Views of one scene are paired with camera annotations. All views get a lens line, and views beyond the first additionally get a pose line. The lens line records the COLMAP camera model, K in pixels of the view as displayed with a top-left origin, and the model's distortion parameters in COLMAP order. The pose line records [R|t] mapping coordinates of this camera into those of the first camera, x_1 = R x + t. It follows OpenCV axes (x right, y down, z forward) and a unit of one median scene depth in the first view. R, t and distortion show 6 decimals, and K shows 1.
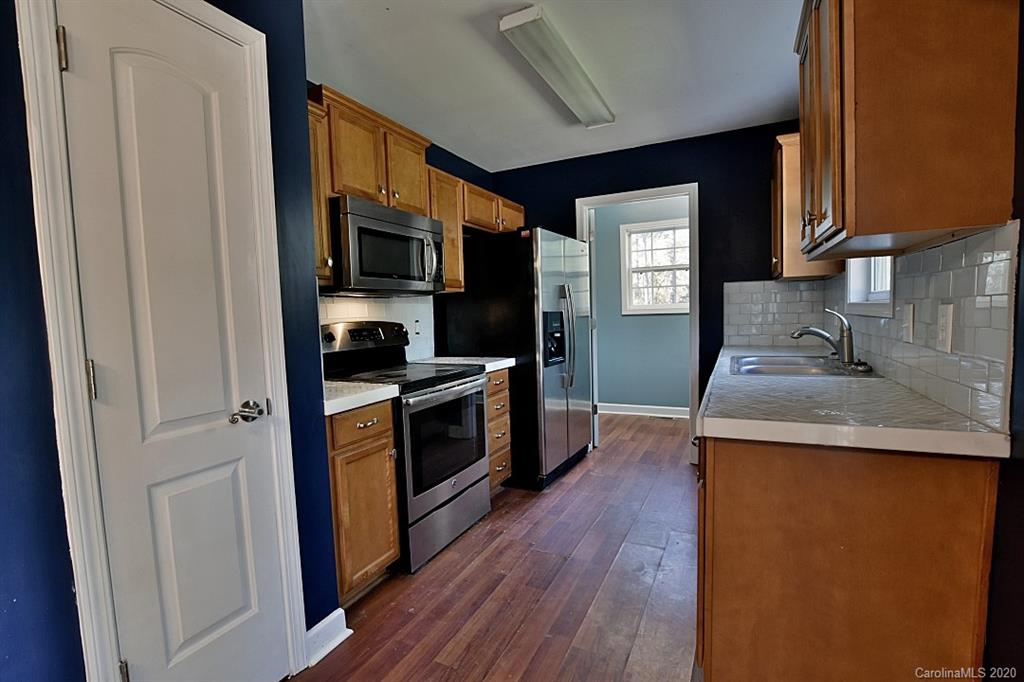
lens RADIAL K [[465.2, 0, 513.4], [0, 465.2, 347.3], [0, 0, 1]] dist [-0.037929, 0.007726]
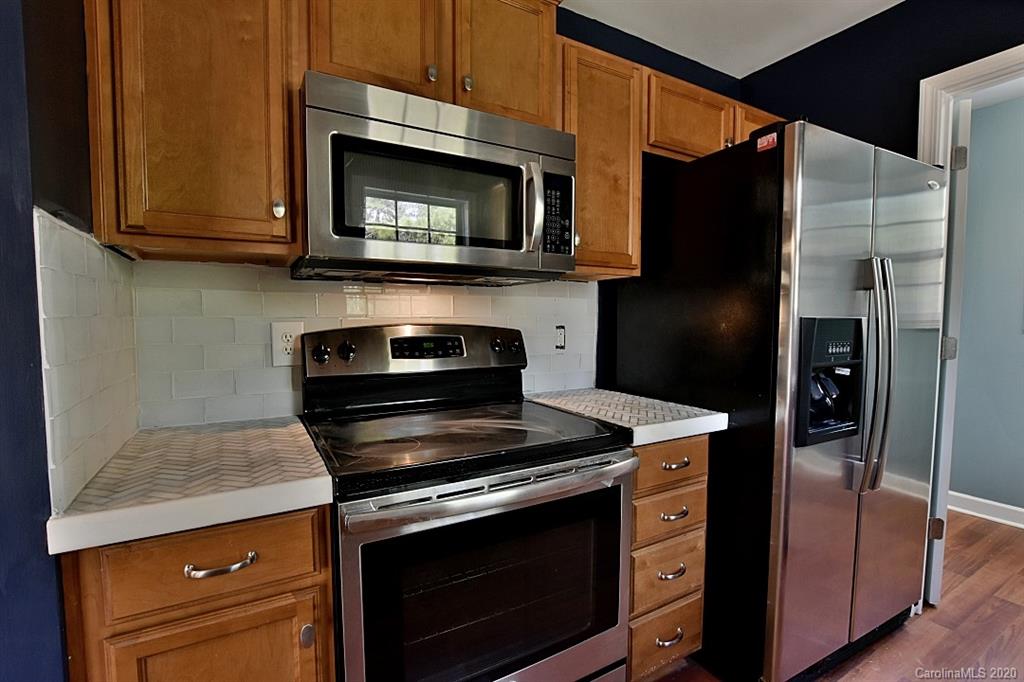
lens RADIAL K [[465.2, 0, 513.4], [0, 465.2, 347.3], [0, 0, 1]] dist [-0.037929, 0.007726]
pose [[0.828276, 0.067015, -0.556298, 0.078584], [-0.067479, 0.997526, 0.019699, -0.039096], [0.556242, 0.021223, 0.830749, 0.485065]]
